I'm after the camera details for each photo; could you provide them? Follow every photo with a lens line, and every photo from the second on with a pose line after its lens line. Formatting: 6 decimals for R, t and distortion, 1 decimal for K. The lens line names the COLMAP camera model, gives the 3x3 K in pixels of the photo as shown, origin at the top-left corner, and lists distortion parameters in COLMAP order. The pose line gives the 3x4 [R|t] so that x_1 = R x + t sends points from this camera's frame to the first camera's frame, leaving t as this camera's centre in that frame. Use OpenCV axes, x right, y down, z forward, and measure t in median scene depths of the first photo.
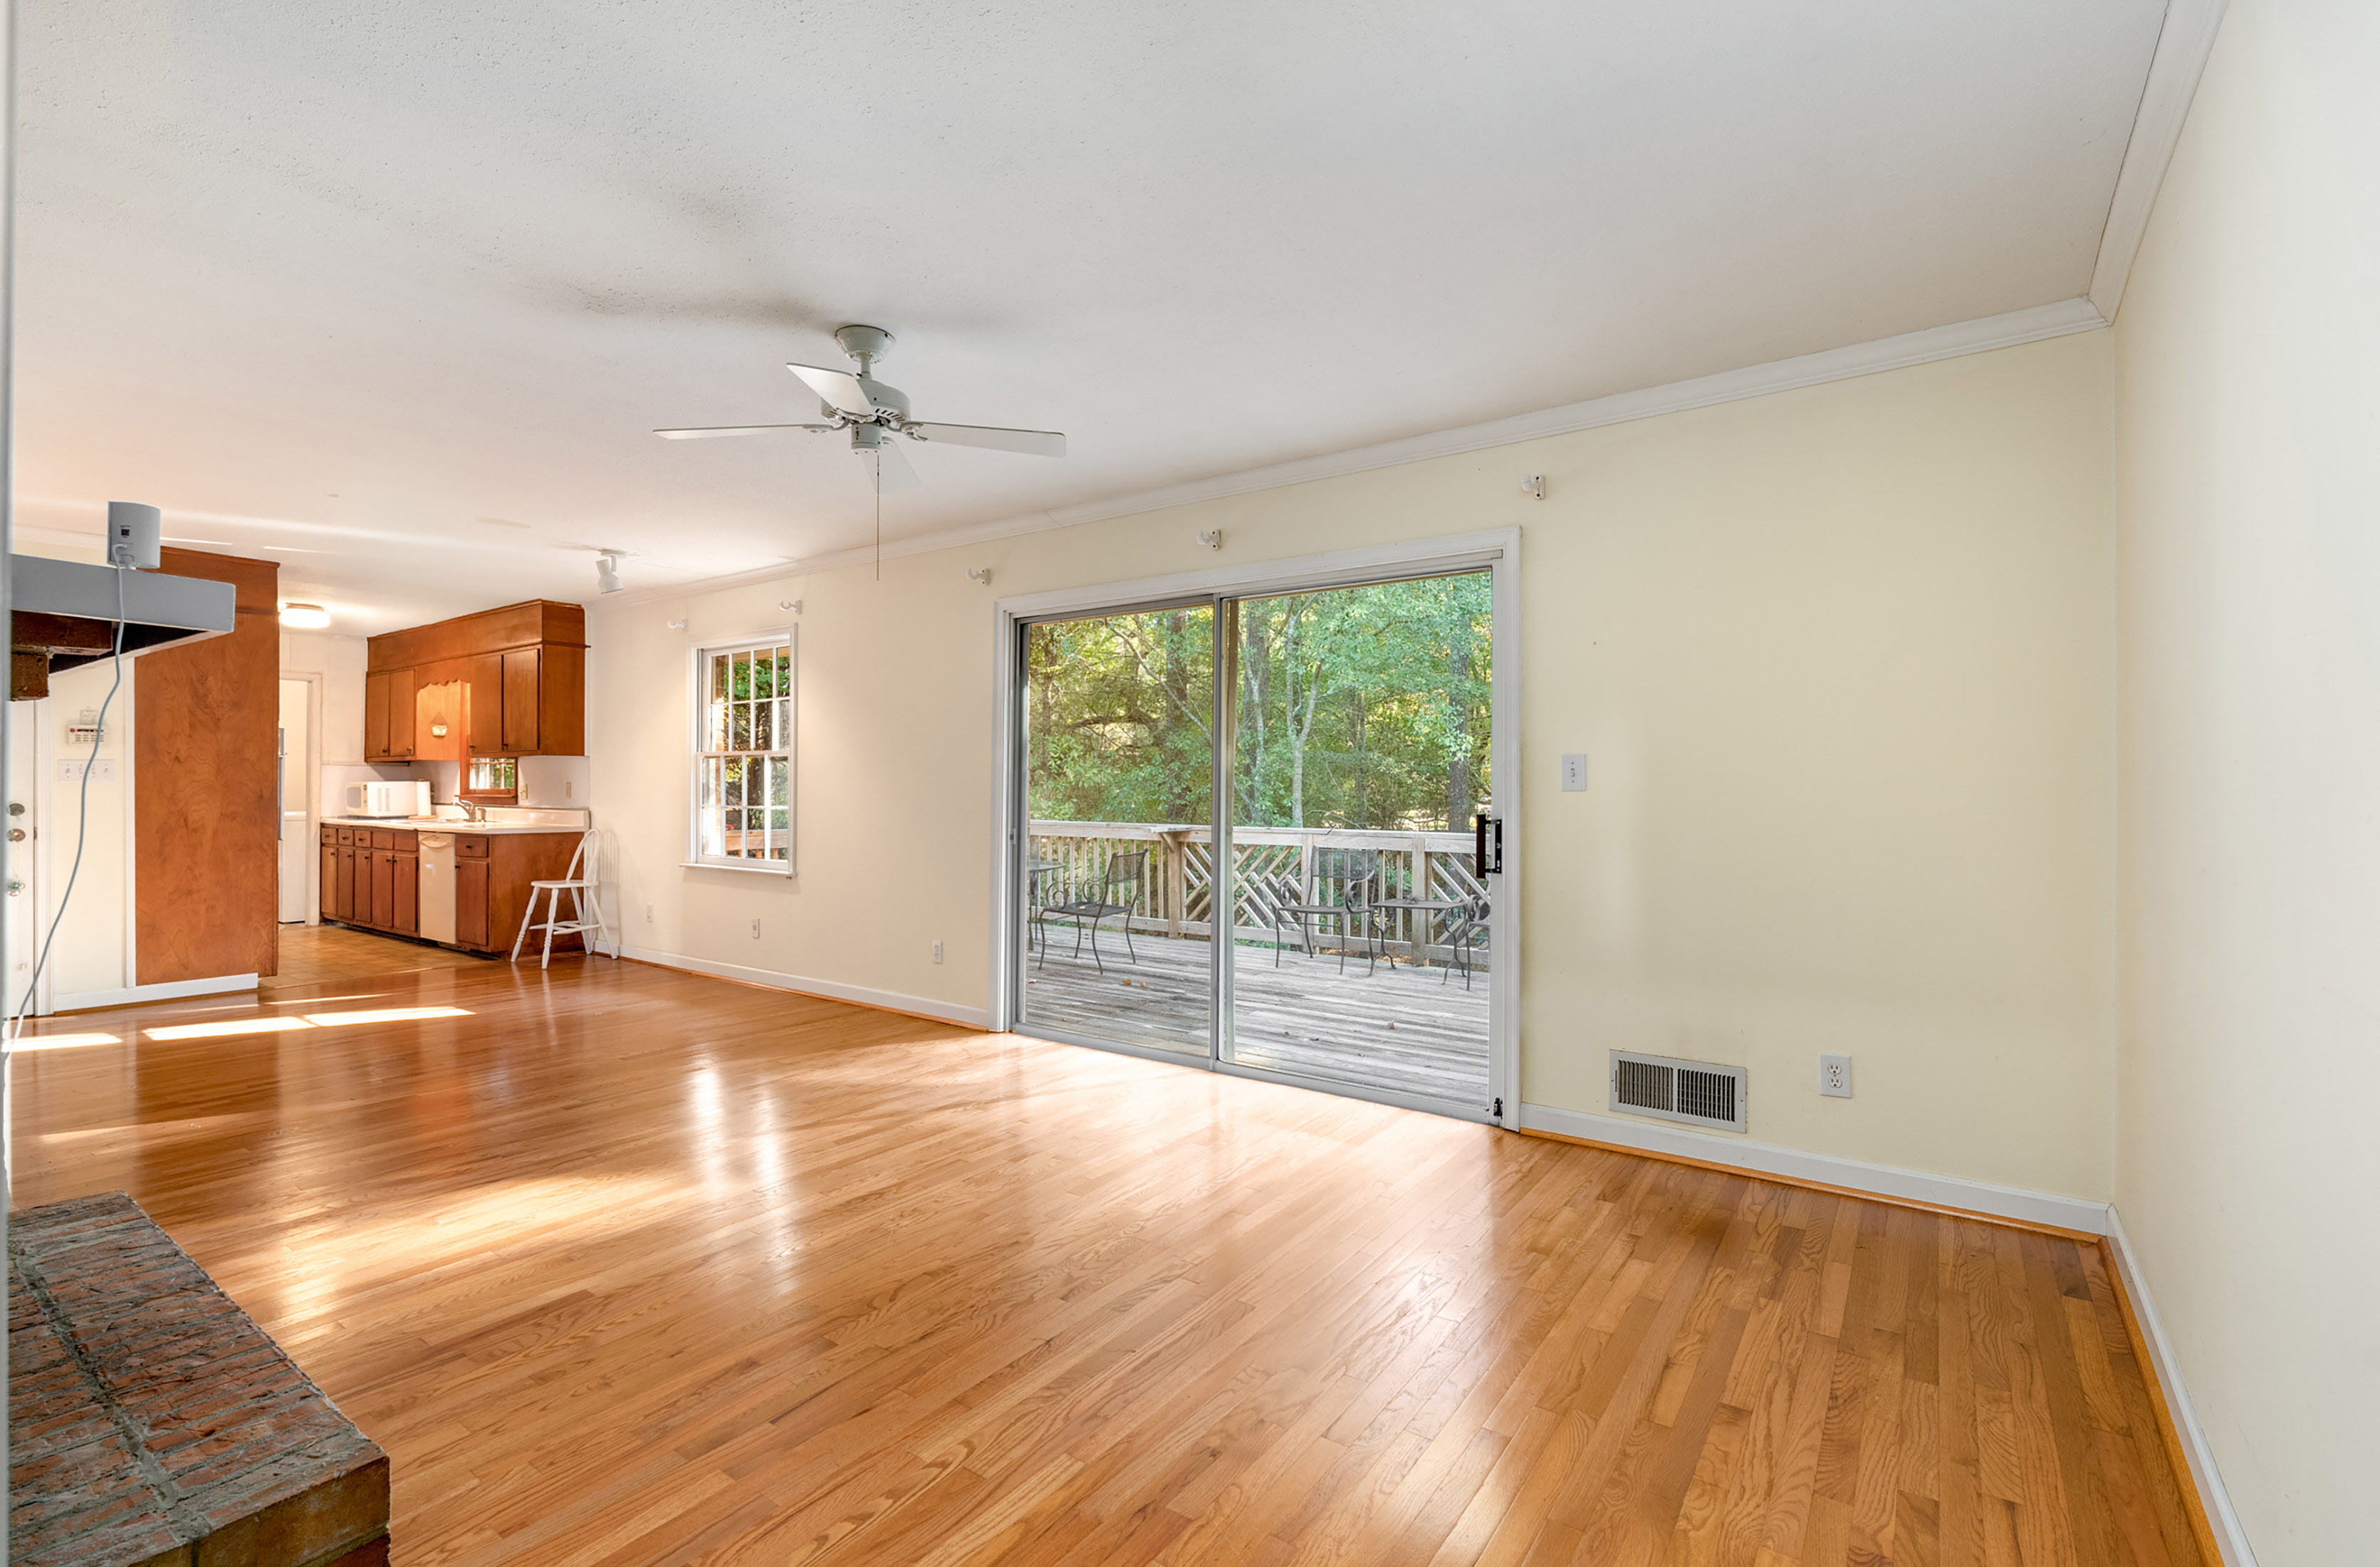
lens RADIAL K [[1058.1, 0, 1188.1], [0, 1058.1, 794.0], [0, 0, 1]] dist [-0.001312, -0.000201]
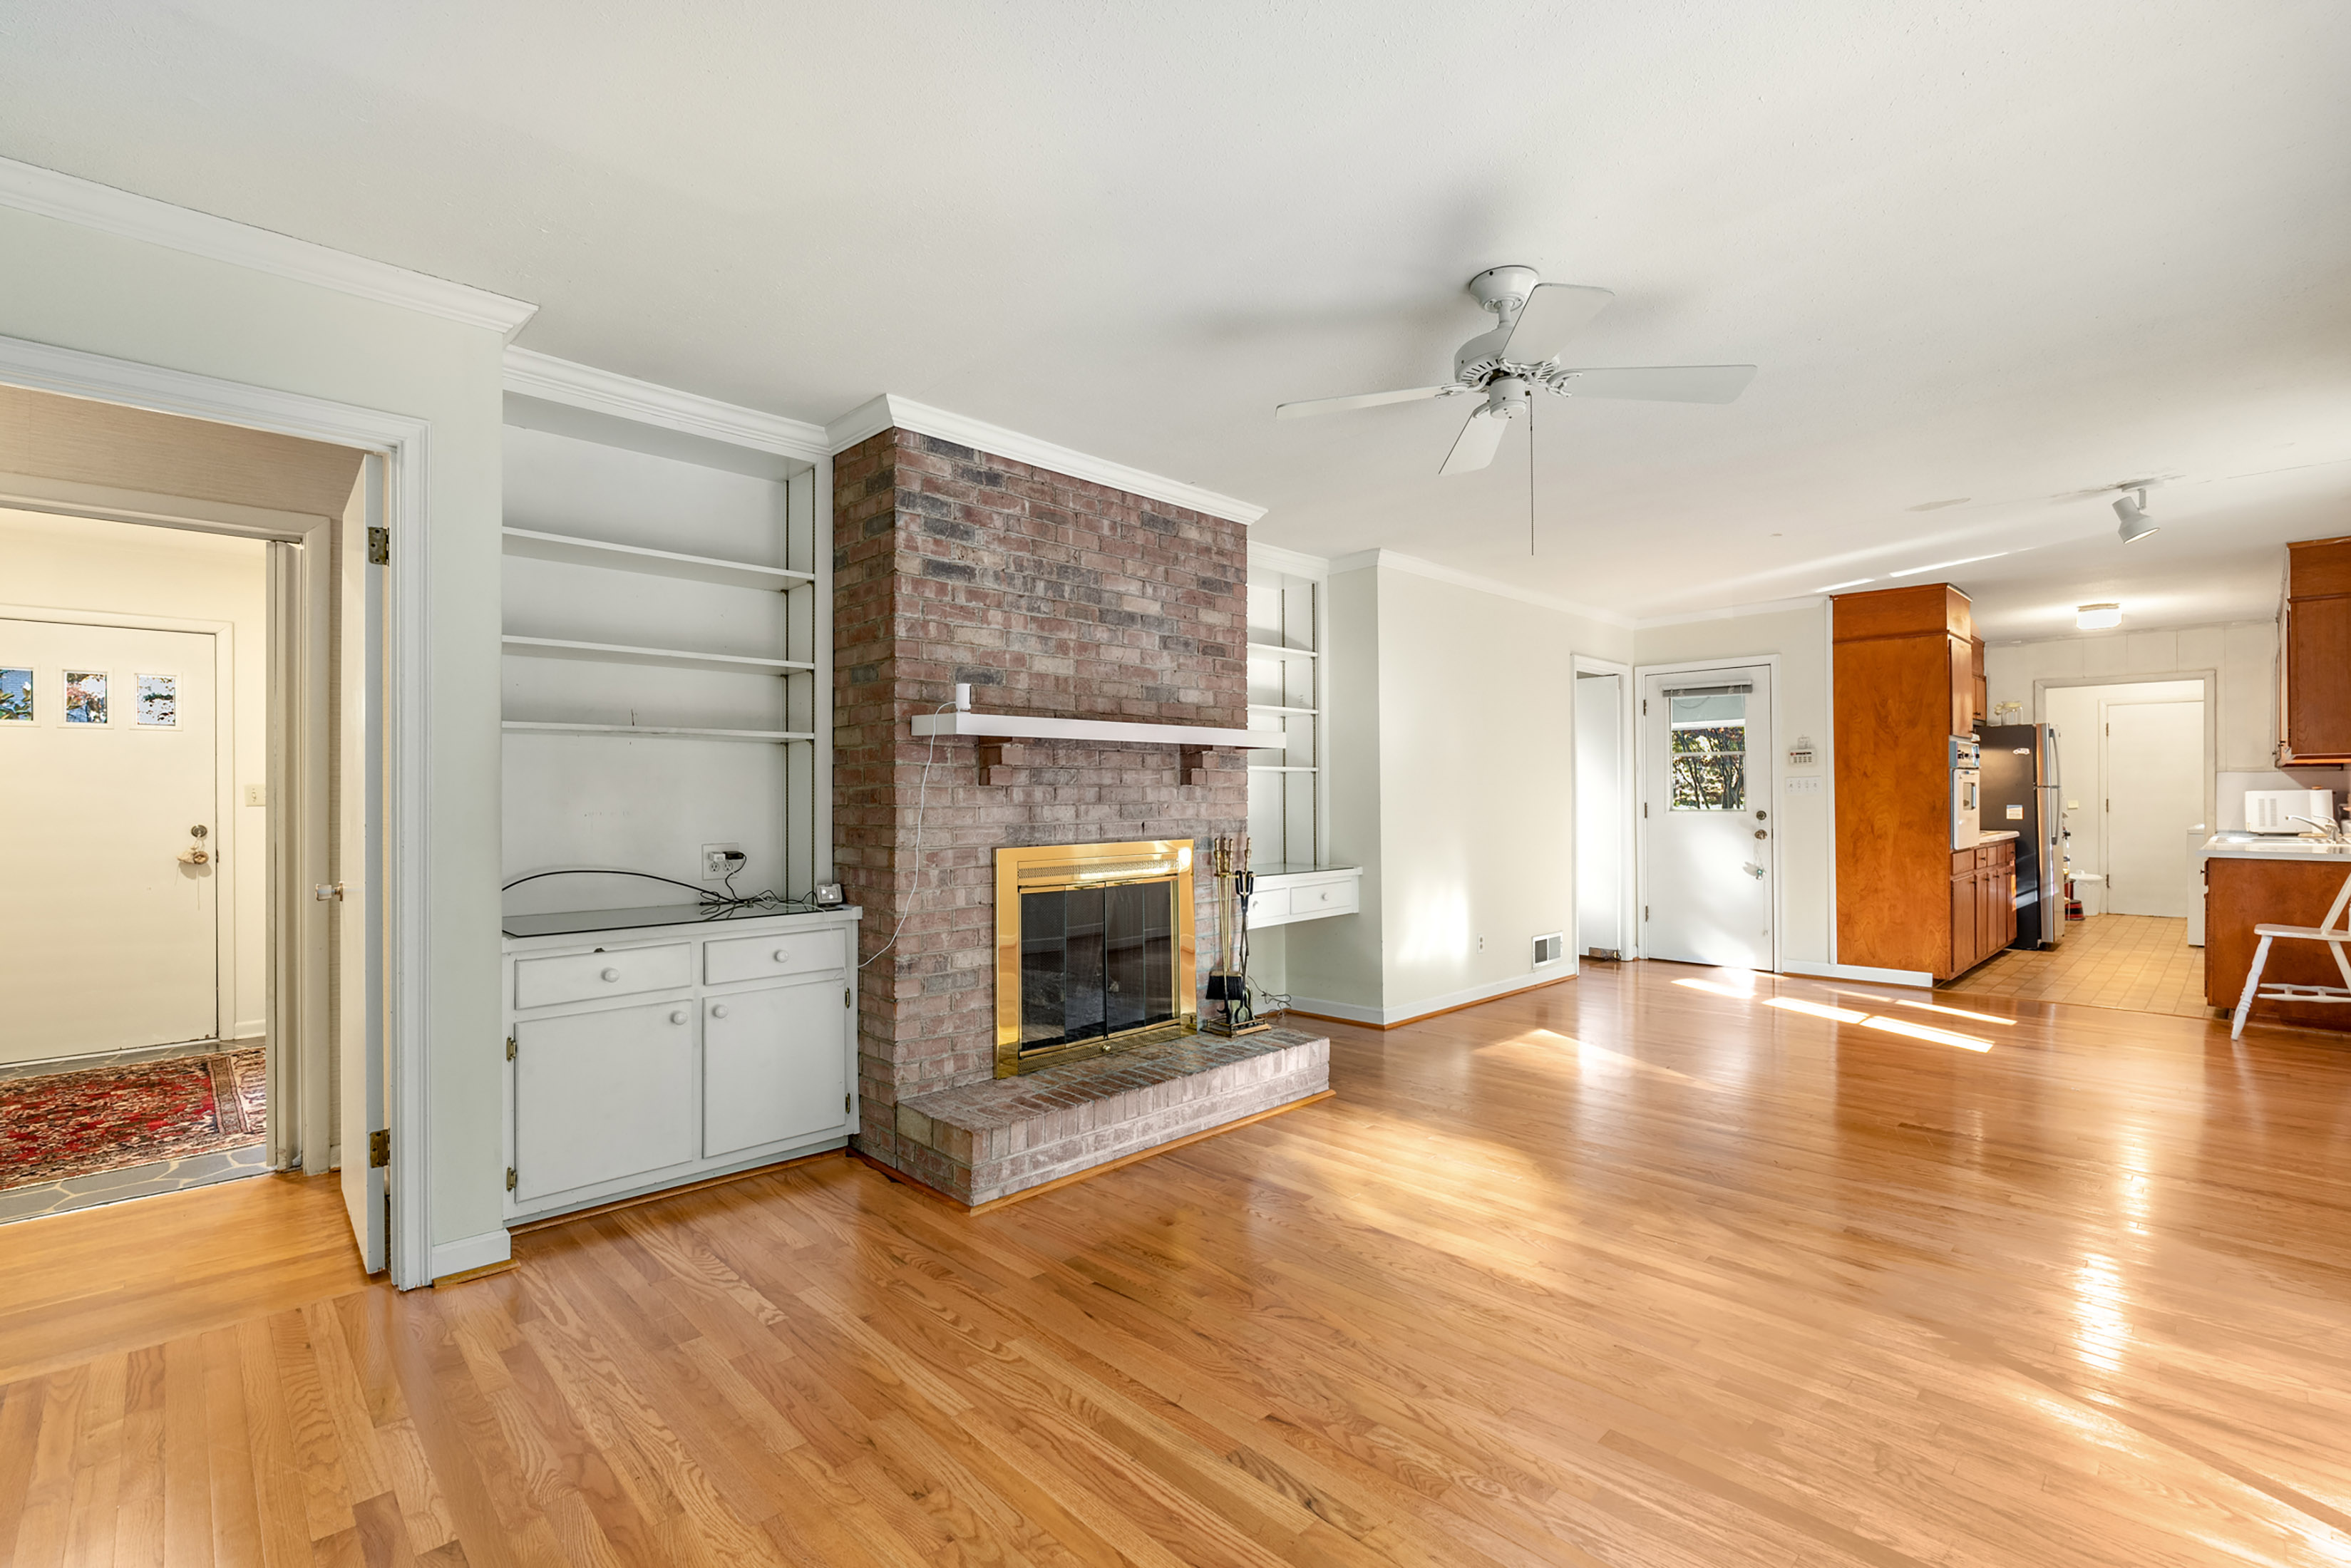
lens RADIAL K [[1053.3, 0, 1178.5], [0, 1053.3, 791.5], [0, 0, 1]] dist [-0.004096, -0.000100]
pose [[-0.185214, -0.008290, -0.982663, 0.308615], [-0.001060, 0.999966, -0.008237, -0.003980], [0.982698, -0.000484, -0.185217, 0.468448]]
